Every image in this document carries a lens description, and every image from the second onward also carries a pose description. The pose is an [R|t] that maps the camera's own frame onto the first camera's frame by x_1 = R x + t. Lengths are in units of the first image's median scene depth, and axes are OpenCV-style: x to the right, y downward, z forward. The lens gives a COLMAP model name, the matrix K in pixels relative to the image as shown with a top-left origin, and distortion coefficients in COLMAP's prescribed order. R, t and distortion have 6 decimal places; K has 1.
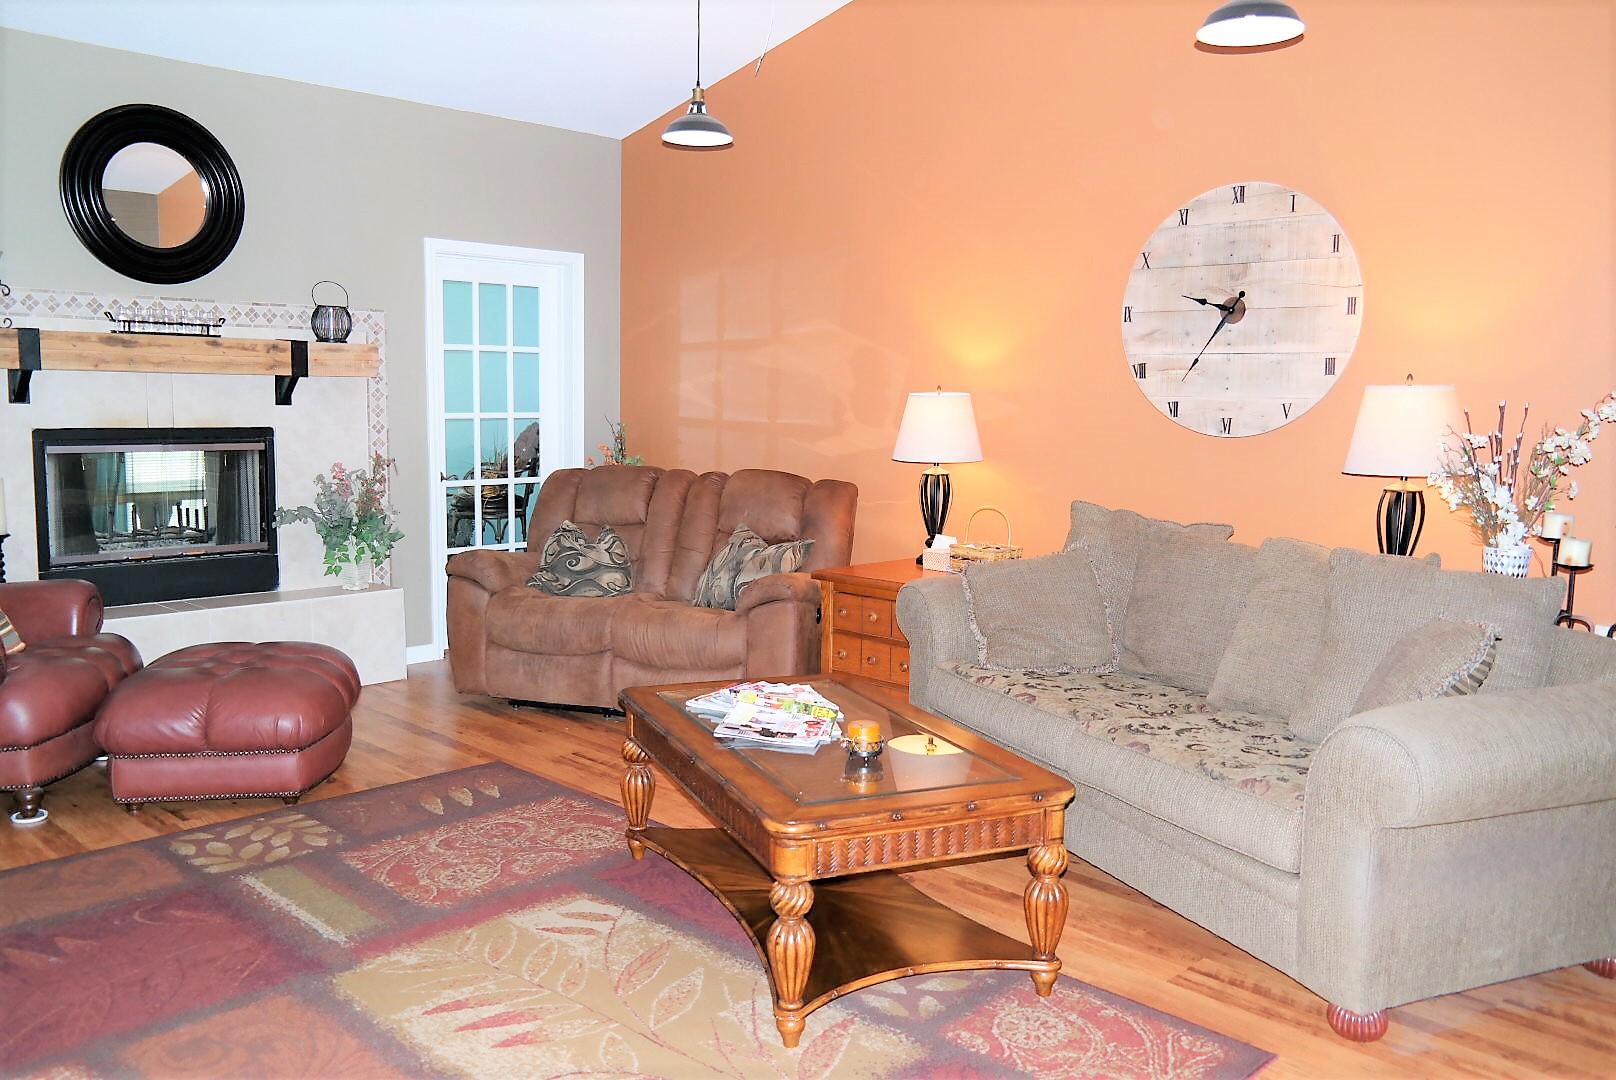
lens RADIAL K [[1297.3, 0, 811.1], [0, 1297.3, 536.9], [0, 0, 1]] dist [-0.005053, 0.001219]
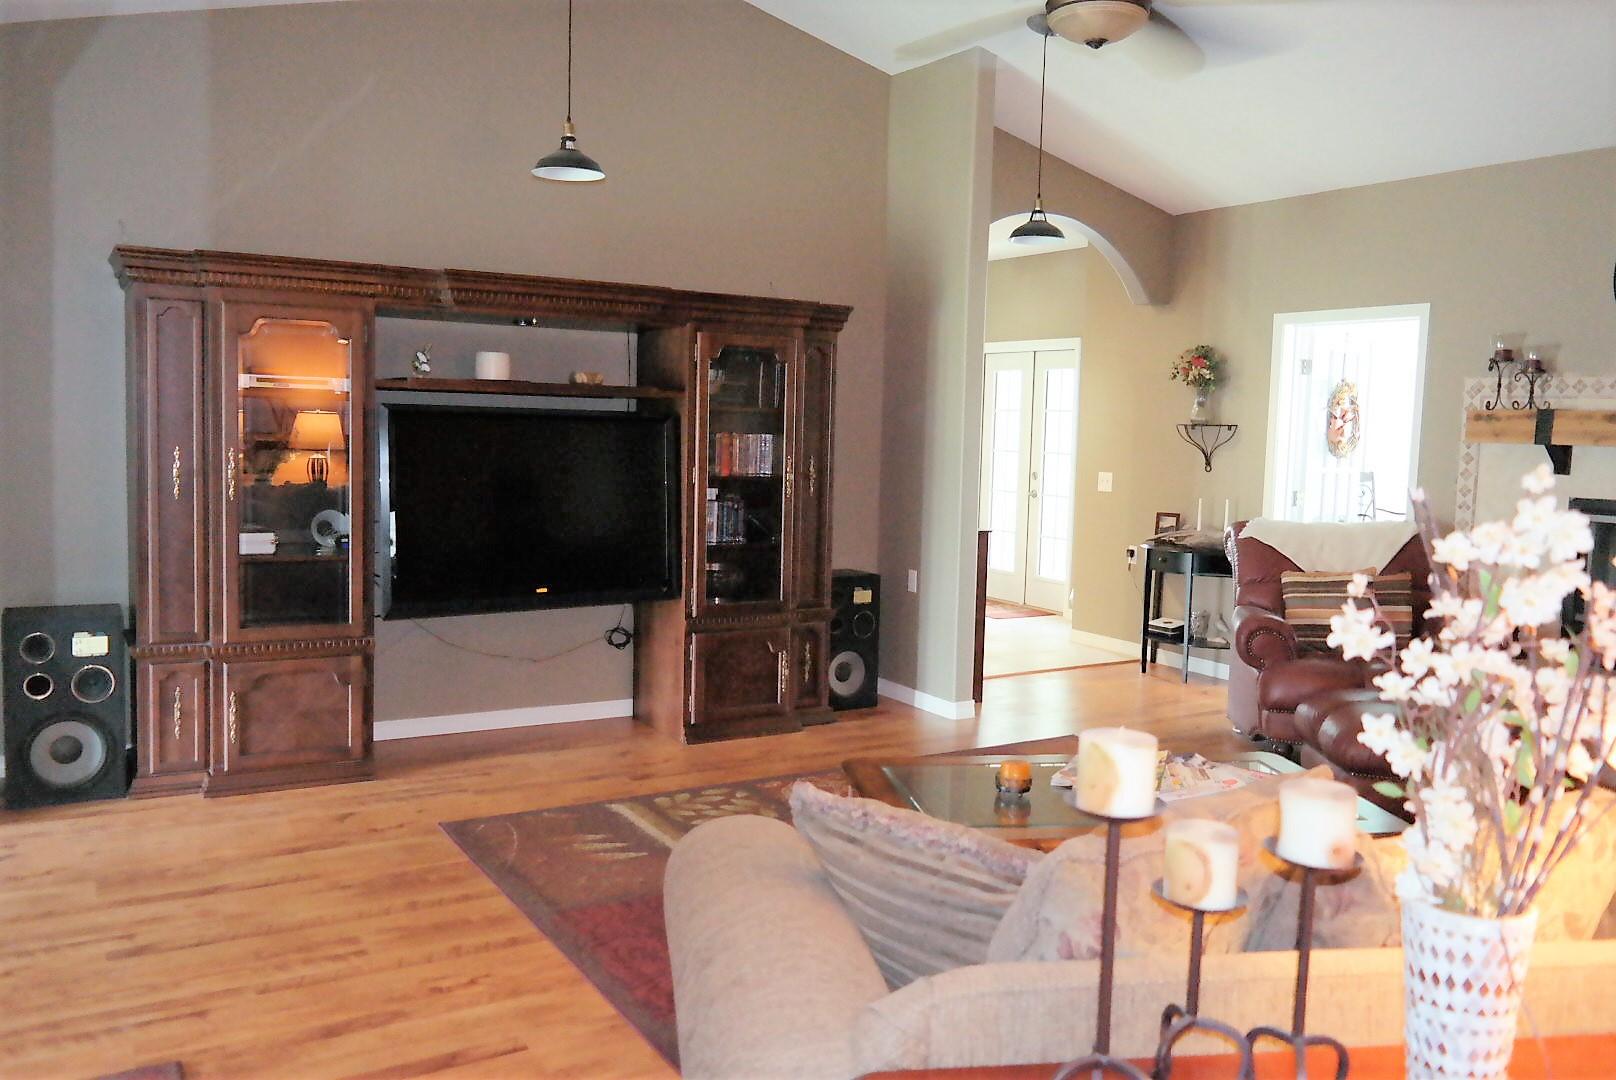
lens RADIAL K [[1298.0, 0, 807.7], [0, 1298.0, 536.6], [0, 0, 1]] dist [-0.002507, 0.003145]
pose [[-0.252773, 0.061614, -0.965562, 0.910217], [-0.136944, 0.985645, 0.098746, -0.097577], [0.957785, 0.157188, -0.240707, 0.885256]]
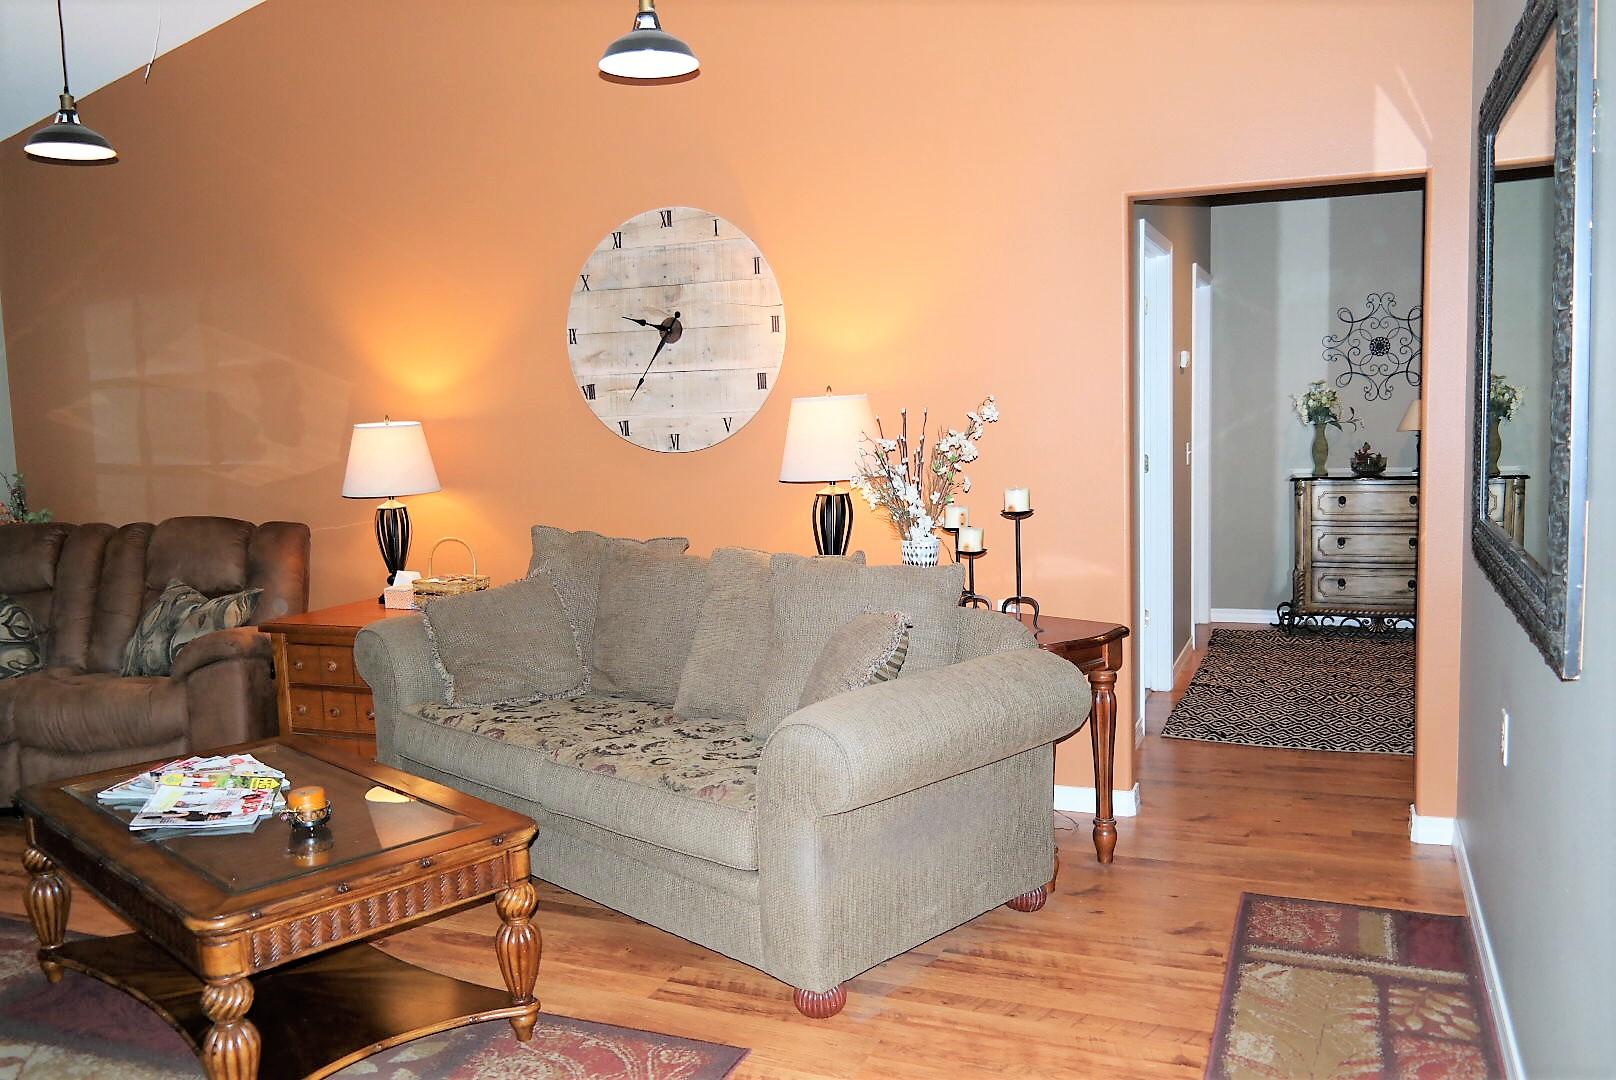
lens RADIAL K [[1298.0, 0, 807.7], [0, 1298.0, 536.6], [0, 0, 1]] dist [-0.002507, 0.003145]
pose [[0.926398, -0.084351, 0.366976, 0.039928], [0.088118, 0.996089, 0.006510, -0.009646], [-0.366090, 0.026306, 0.930208, 0.000969]]
